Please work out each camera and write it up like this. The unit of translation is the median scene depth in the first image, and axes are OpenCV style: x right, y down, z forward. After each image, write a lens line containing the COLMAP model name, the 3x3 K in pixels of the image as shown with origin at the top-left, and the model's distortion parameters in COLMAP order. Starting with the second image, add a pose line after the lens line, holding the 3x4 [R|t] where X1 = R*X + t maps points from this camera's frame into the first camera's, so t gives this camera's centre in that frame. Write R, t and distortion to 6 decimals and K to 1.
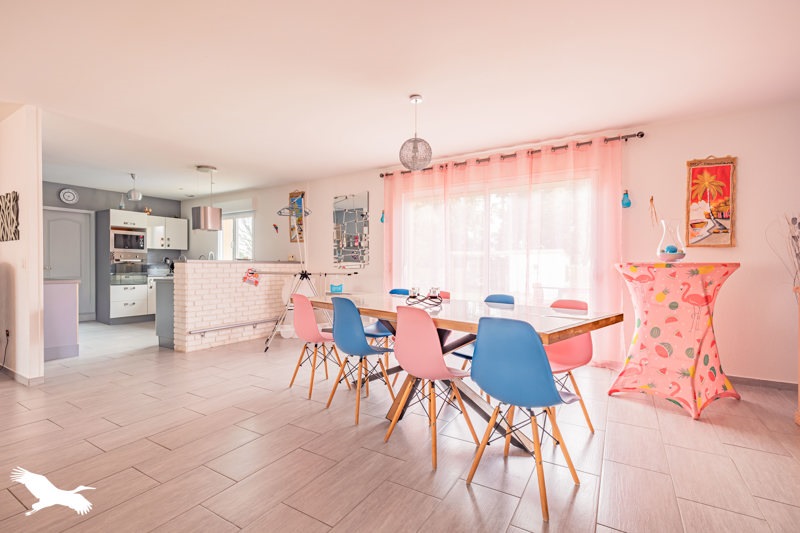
lens RADIAL K [[368.0, 0, 397.2], [0, 368.0, 263.8], [0, 0, 1]] dist [0.013318, 0.000474]
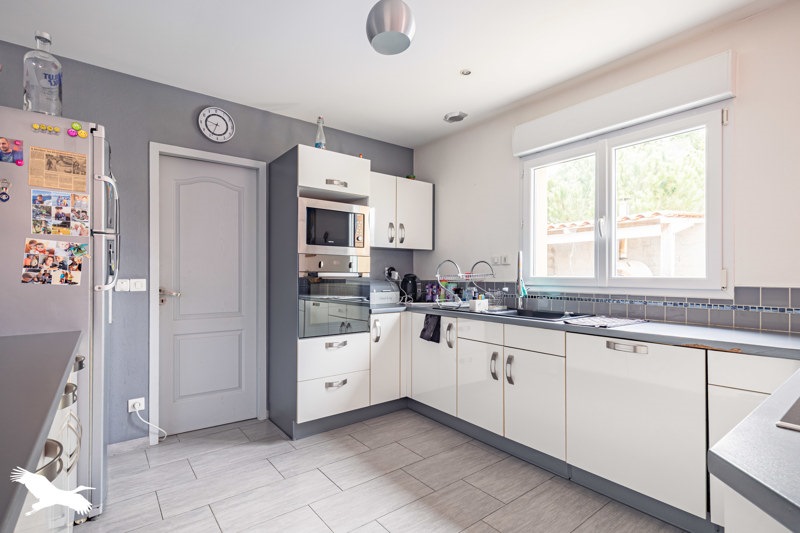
lens RADIAL K [[368.0, 0, 402.2], [0, 368.0, 267.8], [0, 0, 1]] dist [0.013318, 0.000474]
pose [[0.941483, -0.002878, -0.337049, -0.521901], [0.003100, 0.999995, 0.000121, -0.017741], [0.337047, -0.001159, 0.941487, 0.649748]]
